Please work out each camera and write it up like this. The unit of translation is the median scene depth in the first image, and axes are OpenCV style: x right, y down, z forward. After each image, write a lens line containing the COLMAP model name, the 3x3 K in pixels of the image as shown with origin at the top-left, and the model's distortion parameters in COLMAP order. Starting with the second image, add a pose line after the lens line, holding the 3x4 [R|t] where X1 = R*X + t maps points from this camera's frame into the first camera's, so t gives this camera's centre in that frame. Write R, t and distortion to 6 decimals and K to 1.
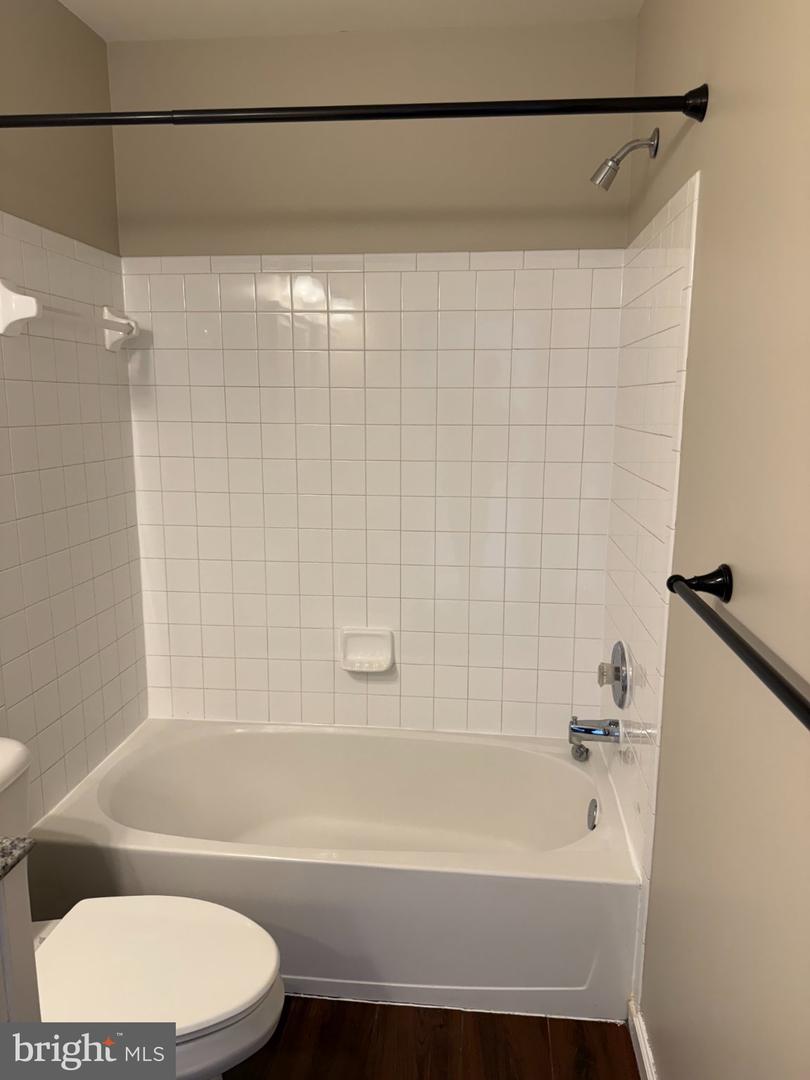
lens RADIAL K [[758.3, 0, 398.6], [0, 758.3, 534.6], [0, 0, 1]] dist [0.042953, -0.052853]
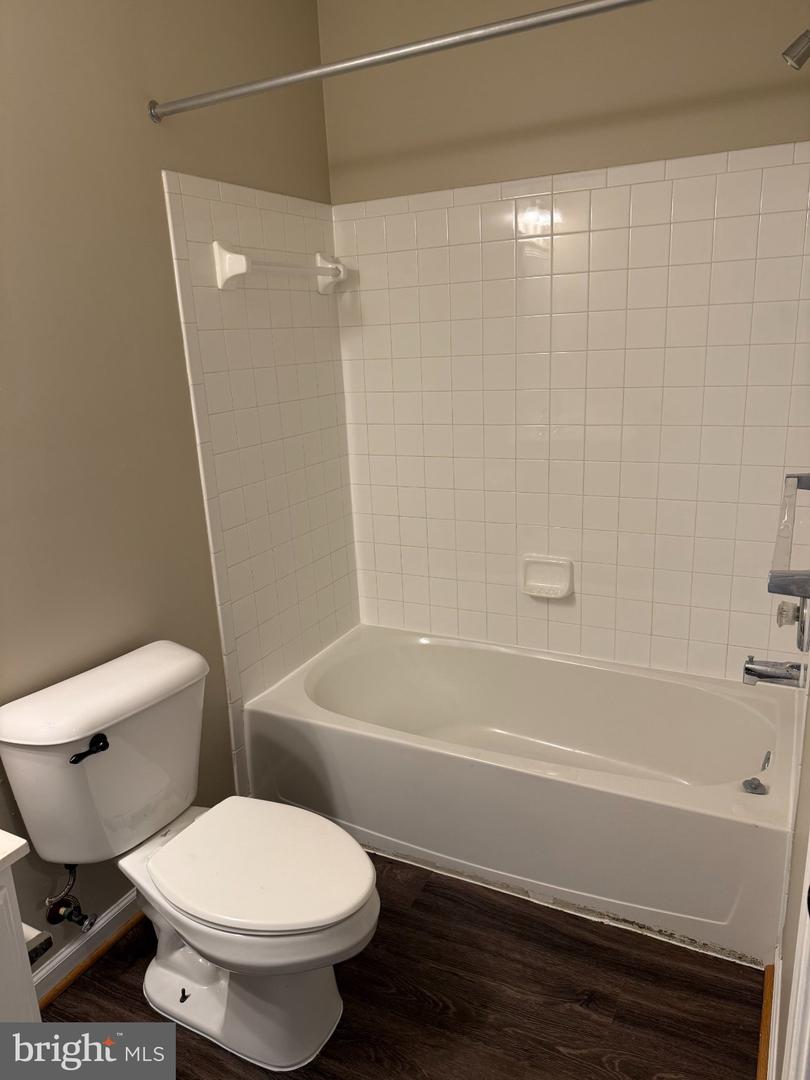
lens RADIAL K [[758.3, 0, 399.8], [0, 758.3, 544.7], [0, 0, 1]] dist [0.042953, -0.052853]
pose [[0.941659, 0.042420, -0.333884, 0.112210], [-0.009523, 0.994987, 0.099555, 0.007590], [0.336433, -0.090567, 0.937342, -0.027333]]
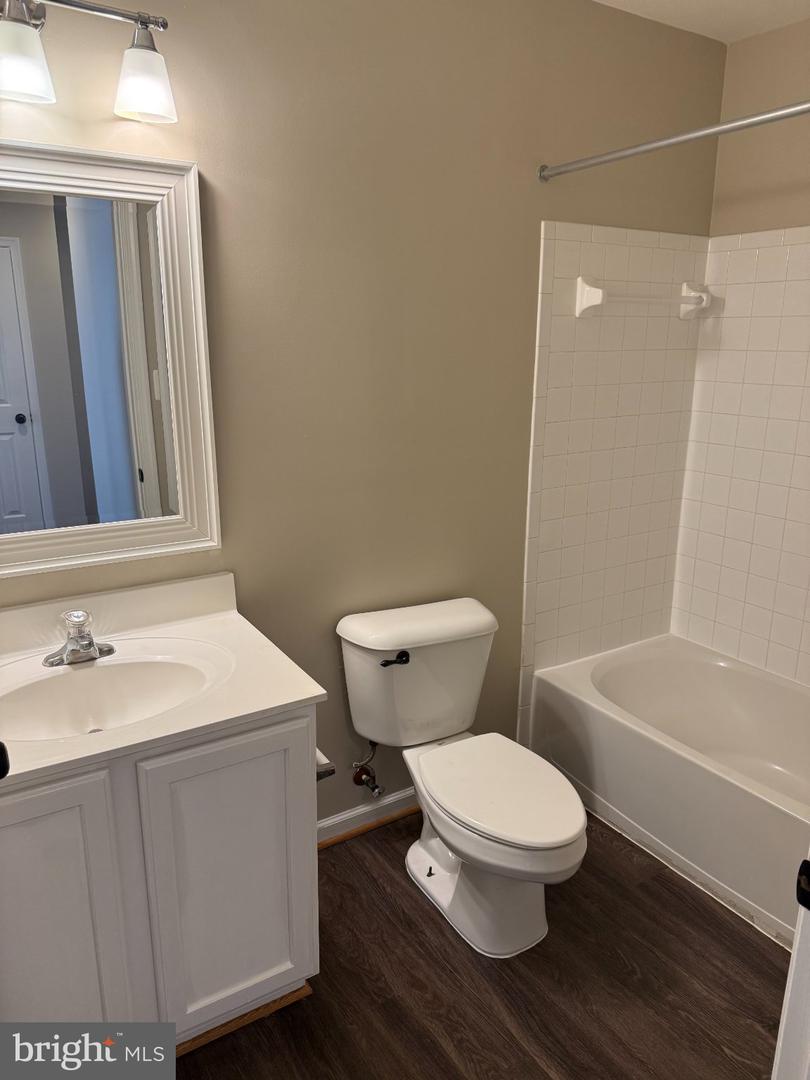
lens RADIAL K [[758.3, 0, 409.4], [0, 758.3, 540.8], [0, 0, 1]] dist [0.042953, -0.052853]
pose [[0.647901, 0.196673, -0.735896, 0.287920], [-0.139674, 0.980387, 0.139042, -0.012329], [0.748809, 0.012700, 0.662664, -0.095469]]
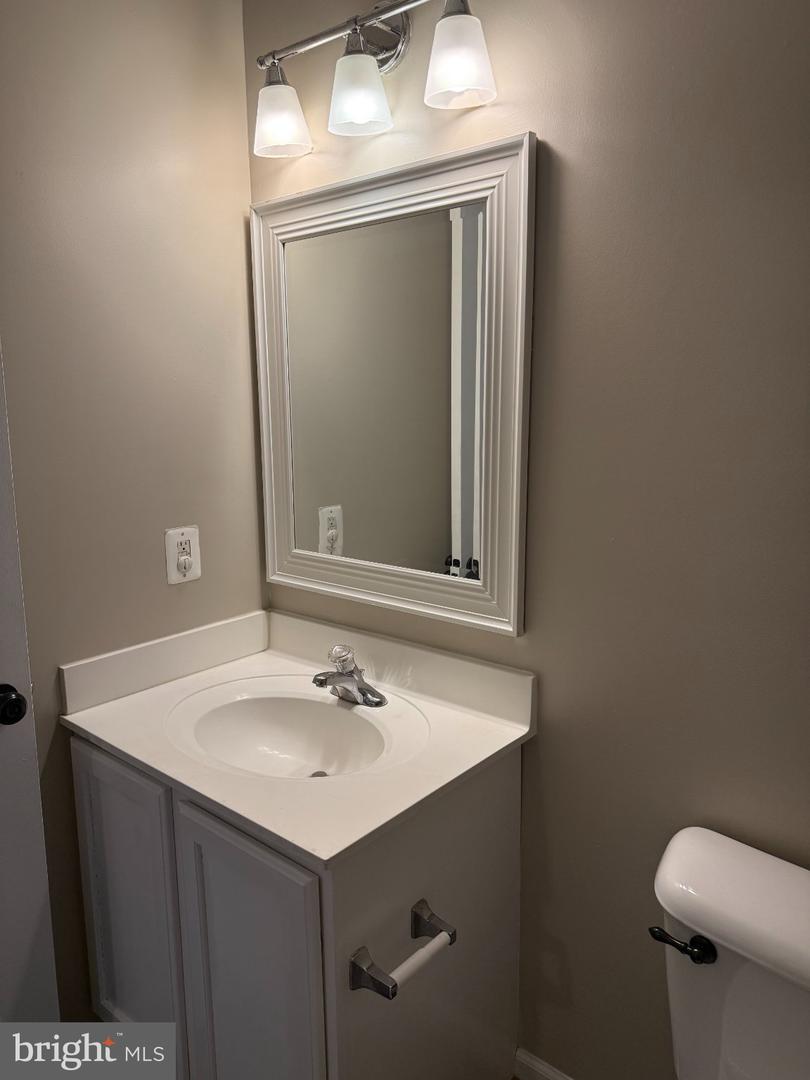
lens RADIAL K [[758.3, 0, 405.7], [0, 758.3, 549.6], [0, 0, 1]] dist [0.042953, -0.052853]
pose [[-0.536263, 0.135936, -0.833033, 0.097497], [-0.159301, 0.952908, 0.258048, -0.076863], [0.828882, 0.271085, -0.489355, 0.526220]]
